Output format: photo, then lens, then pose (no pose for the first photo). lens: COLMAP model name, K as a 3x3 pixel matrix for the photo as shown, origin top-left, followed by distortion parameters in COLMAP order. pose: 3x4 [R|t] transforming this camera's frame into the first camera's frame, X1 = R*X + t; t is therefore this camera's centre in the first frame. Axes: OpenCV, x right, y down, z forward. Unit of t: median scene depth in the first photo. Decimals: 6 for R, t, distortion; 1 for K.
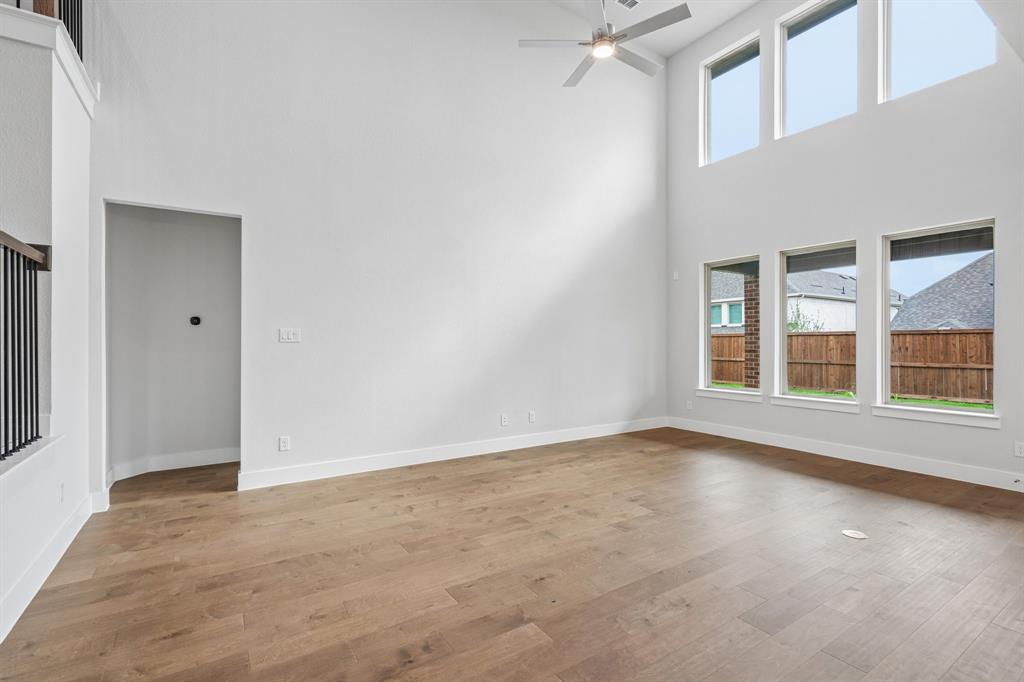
lens RADIAL K [[473.5, 0, 515.8], [0, 473.5, 346.2], [0, 0, 1]] dist [-0.003554, 0.000746]
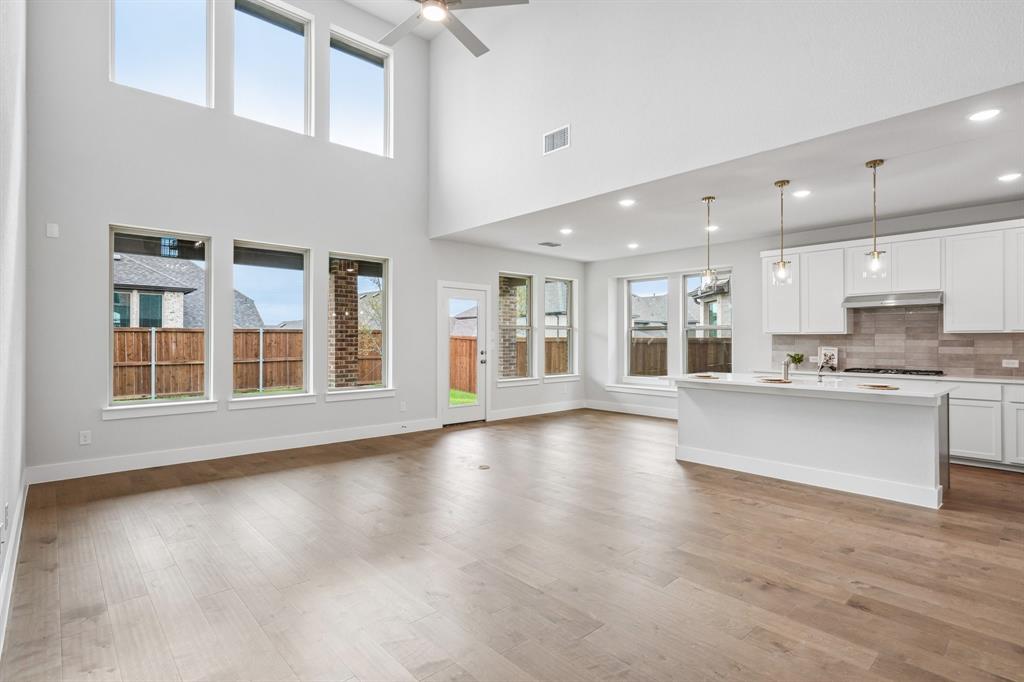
lens RADIAL K [[506.7, 0, 512.0], [0, 506.7, 341.0], [0, 0, 1]] dist [-0.004068, 0.000715]
pose [[-0.159442, -0.001337, 0.987206, -0.771611], [0.008967, 0.999956, 0.002802, -0.007780], [-0.987167, 0.009299, -0.159423, 0.991930]]
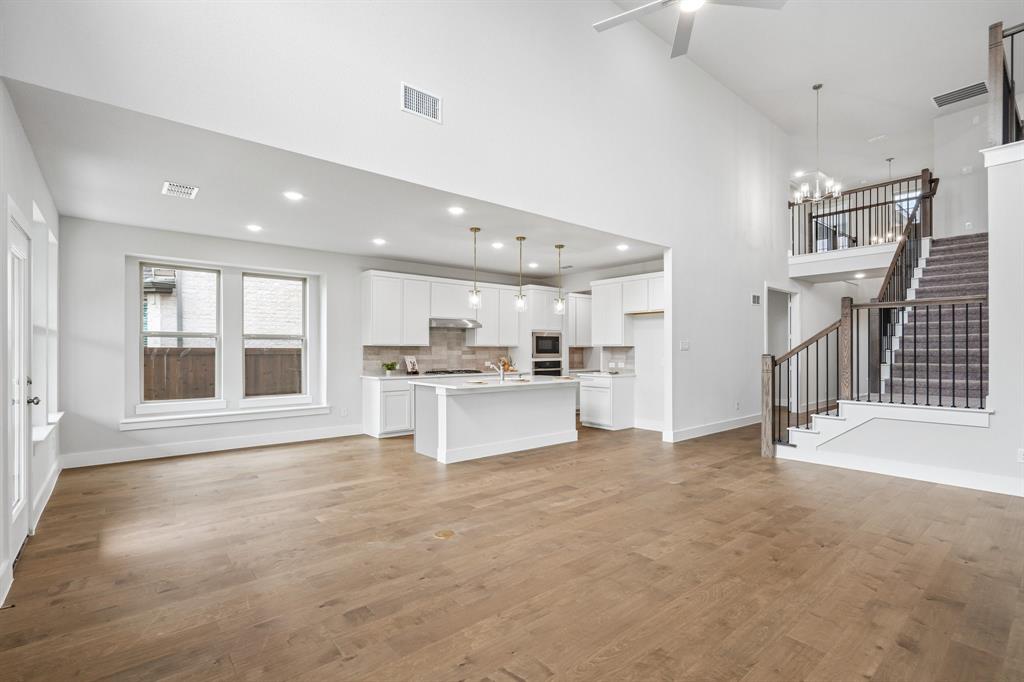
lens RADIAL K [[473.5, 0, 515.8], [0, 473.5, 346.2], [0, 0, 1]] dist [-0.003554, 0.000746]
pose [[-0.991848, -0.000811, -0.127424, 0.589064], [-0.000873, 1.000000, 0.000431, -0.017159], [0.127423, 0.000539, -0.991848, 1.757810]]
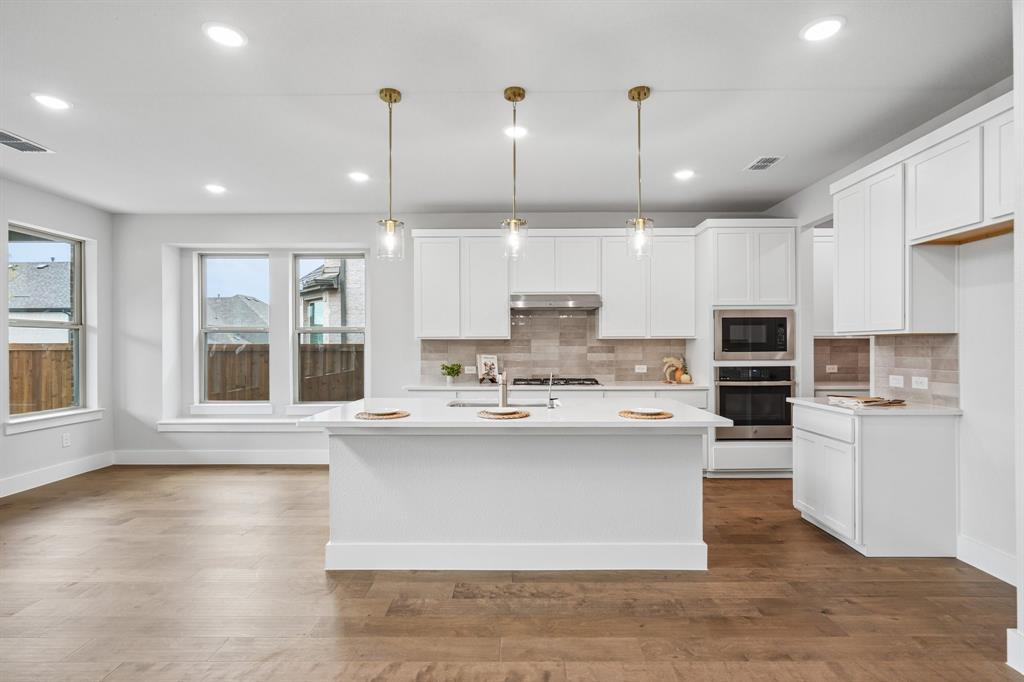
lens RADIAL K [[482.2, 0, 516.2], [0, 482.2, 346.7], [0, 0, 1]] dist [-0.000393, 0.000634]
pose [[-0.837044, 0.002258, 0.547131, -0.046704], [0.008284, 0.999929, 0.008547, -0.006873], [-0.547073, 0.011687, -0.837004, 0.750808]]
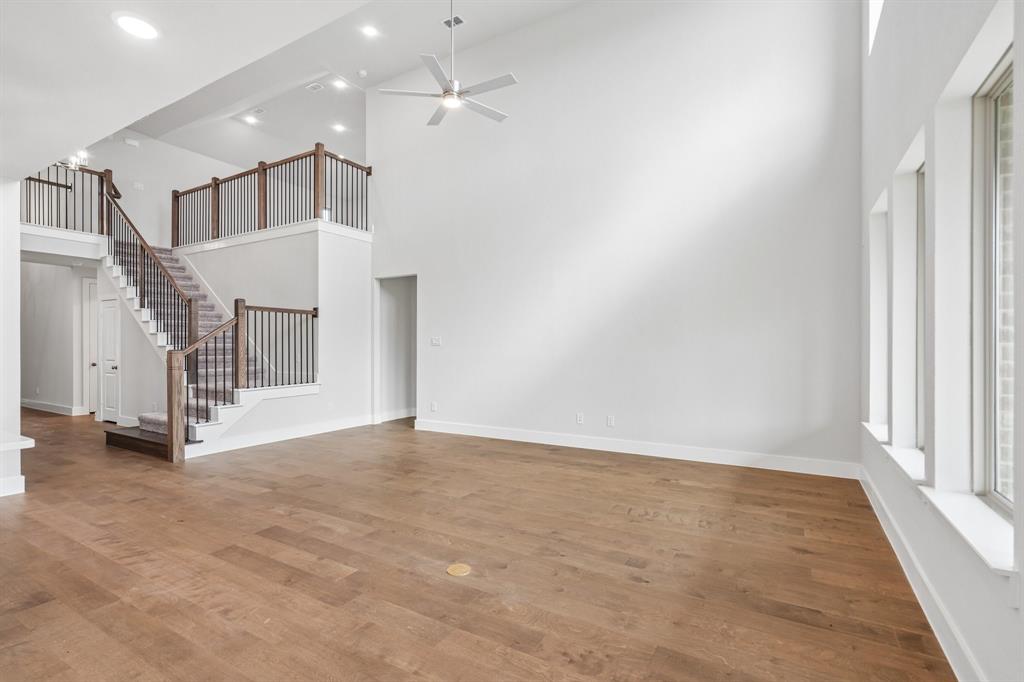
lens RADIAL K [[473.5, 0, 515.8], [0, 473.5, 346.2], [0, 0, 1]] dist [-0.003554, 0.000746]
pose [[0.449381, 0.002375, -0.893337, 1.303979], [-0.006843, 0.999976, -0.000784, -0.007516], [0.893314, 0.006465, 0.449386, 0.597468]]
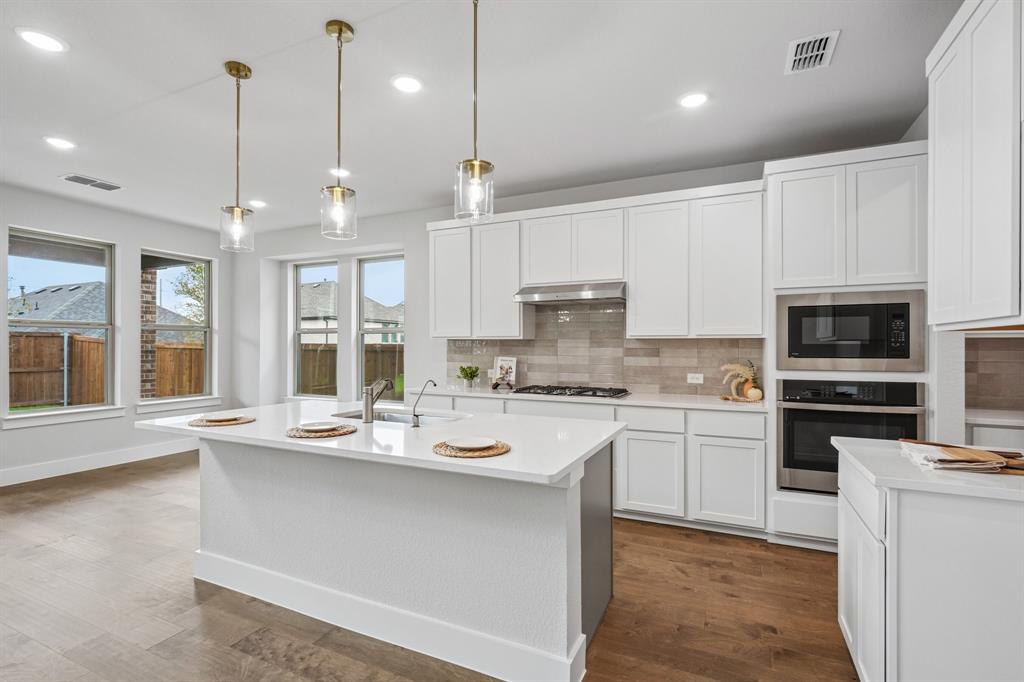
lens RADIAL K [[473.5, 0, 515.8], [0, 473.5, 346.2], [0, 0, 1]] dist [-0.003554, 0.000746]
pose [[-0.534883, 0.000490, 0.844926, -0.248464], [0.004706, 0.999986, 0.002400, -0.002384], [-0.844913, 0.005260, -0.534878, 0.254226]]
